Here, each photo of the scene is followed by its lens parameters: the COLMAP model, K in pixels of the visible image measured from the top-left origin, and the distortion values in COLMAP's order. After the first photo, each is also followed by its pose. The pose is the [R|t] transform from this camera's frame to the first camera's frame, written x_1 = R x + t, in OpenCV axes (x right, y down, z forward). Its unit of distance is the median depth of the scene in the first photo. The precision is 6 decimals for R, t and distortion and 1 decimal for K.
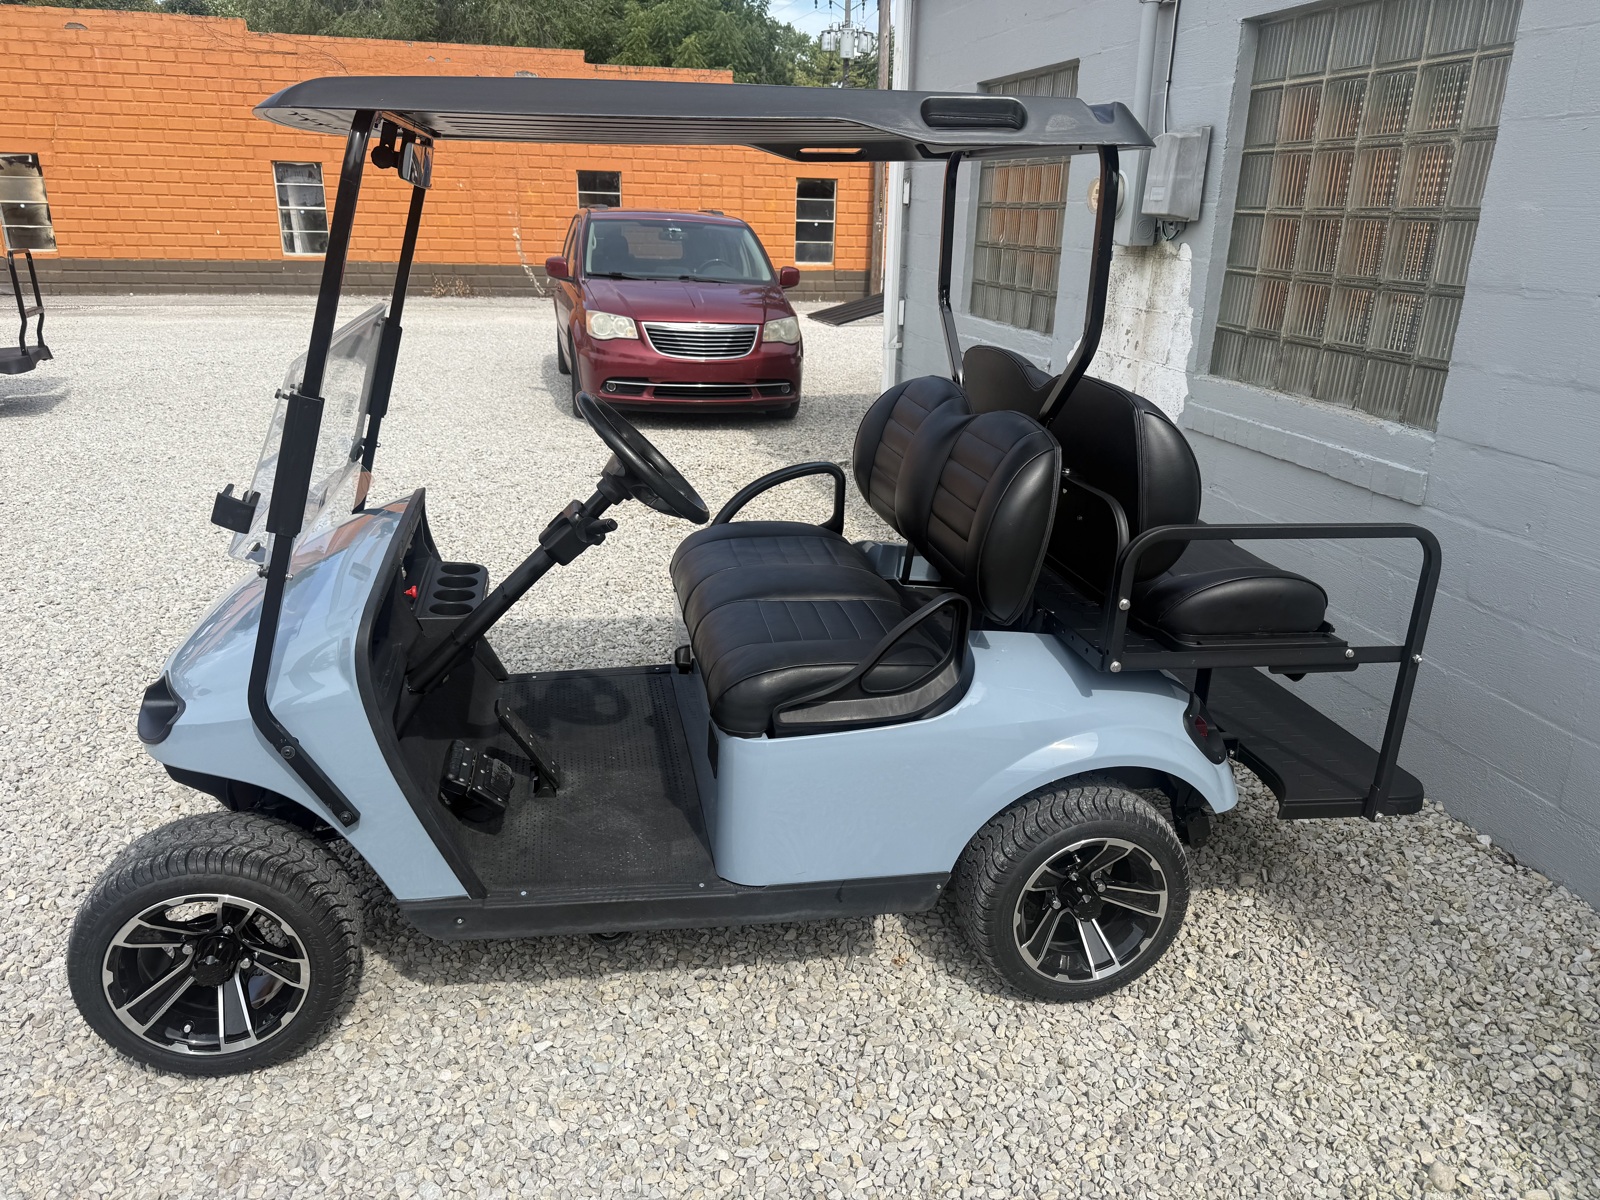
lens RADIAL K [[1097.2, 0, 800.0], [0, 1097.2, 600.0], [0, 0, 1]] dist [0.072068, -0.089385]
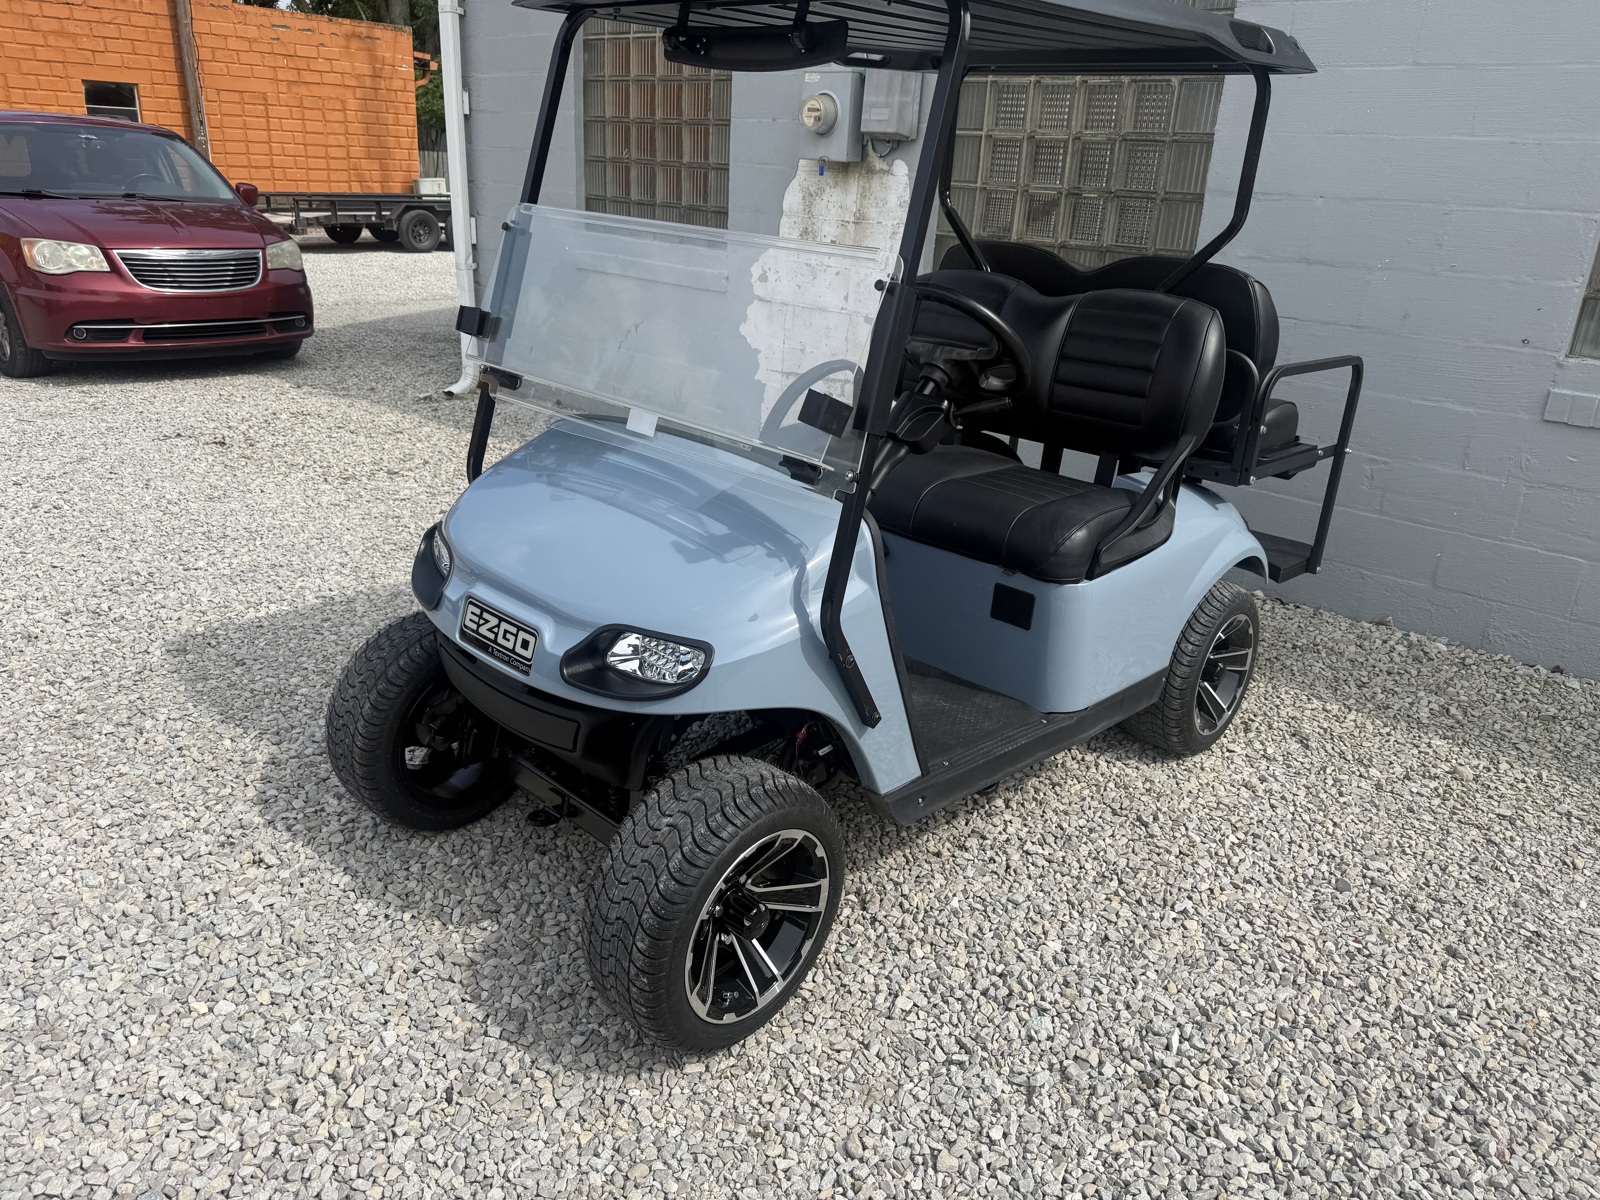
lens RADIAL K [[1097.2, 0, 800.0], [0, 1097.2, 600.0], [0, 0, 1]] dist [0.072068, -0.089385]
pose [[0.832791, -0.191277, 0.519492, -0.408833], [0.159212, 0.981520, 0.106165, -0.011963], [-0.530199, -0.005704, 0.847854, 0.077525]]
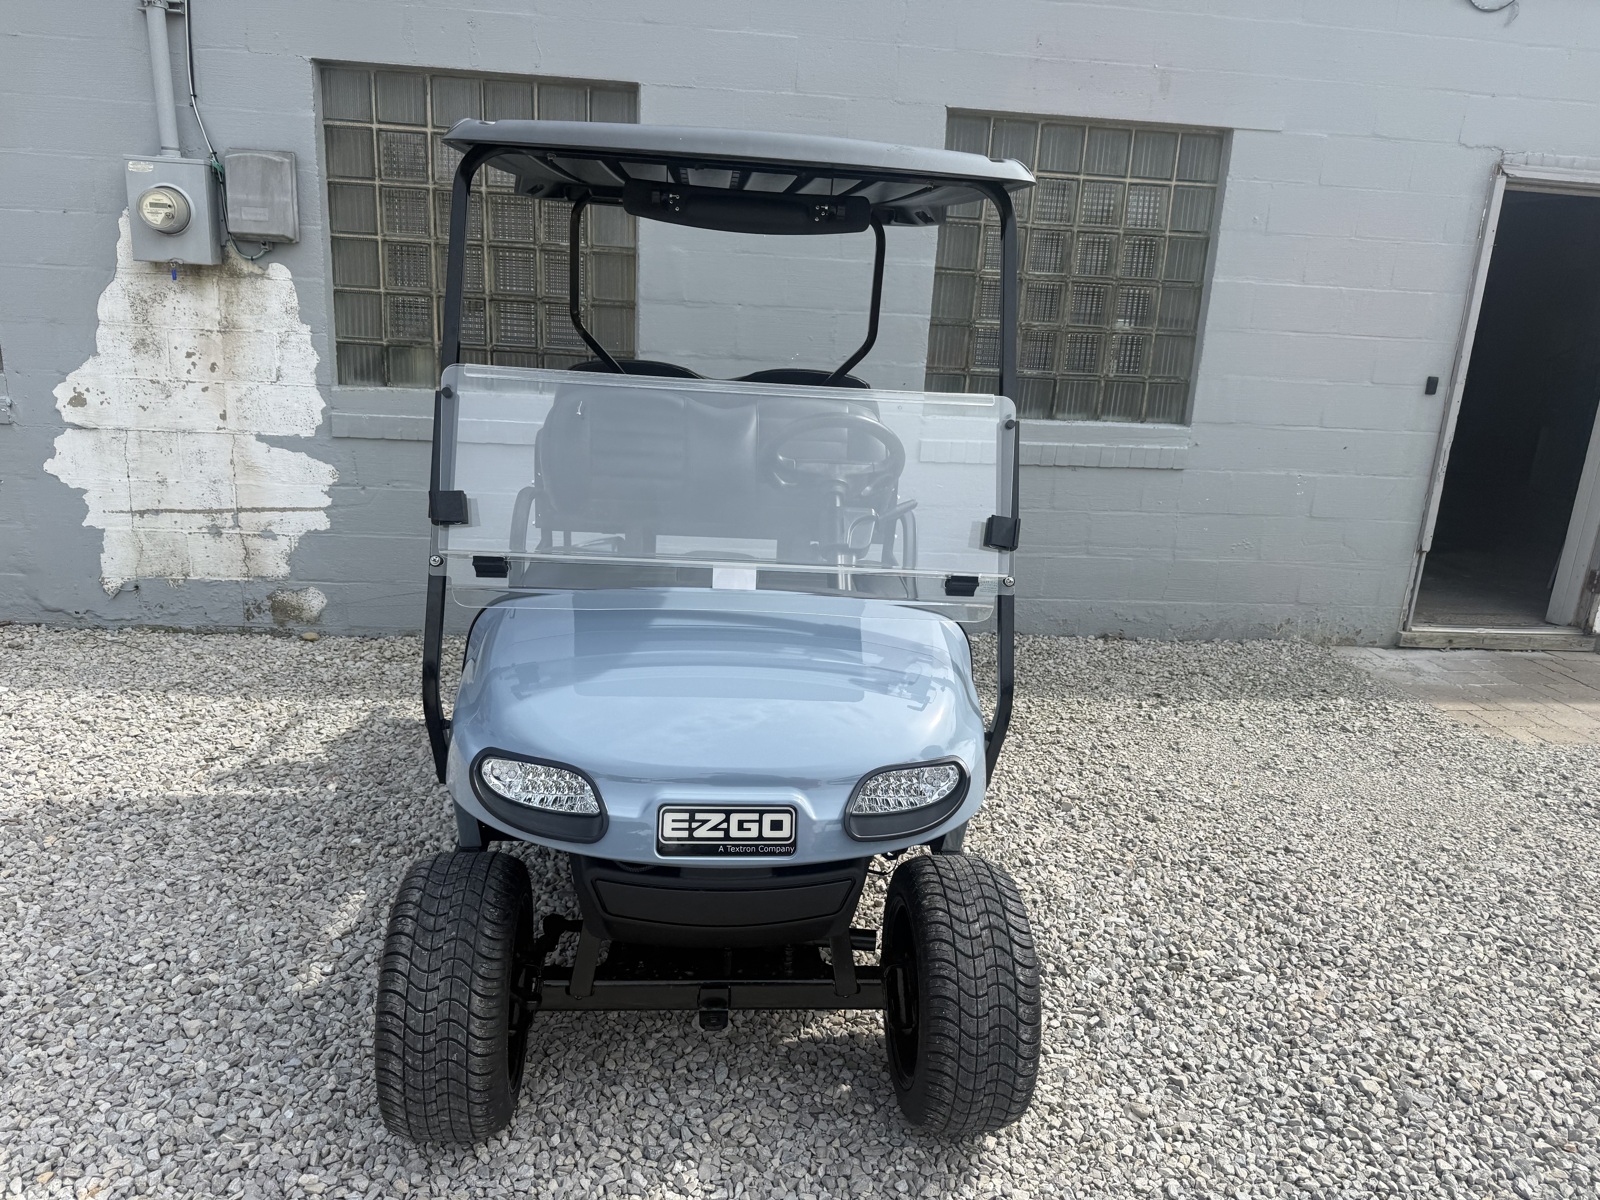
lens RADIAL K [[1076.2, 0, 796.8], [0, 1076.2, 633.2], [0, 0, 1]] dist [0.070211, -0.080698]
pose [[0.173503, -0.314828, 0.933156, -0.610749], [0.284357, 0.923185, 0.258593, -0.124170], [-0.942888, 0.220483, 0.249699, 0.352910]]
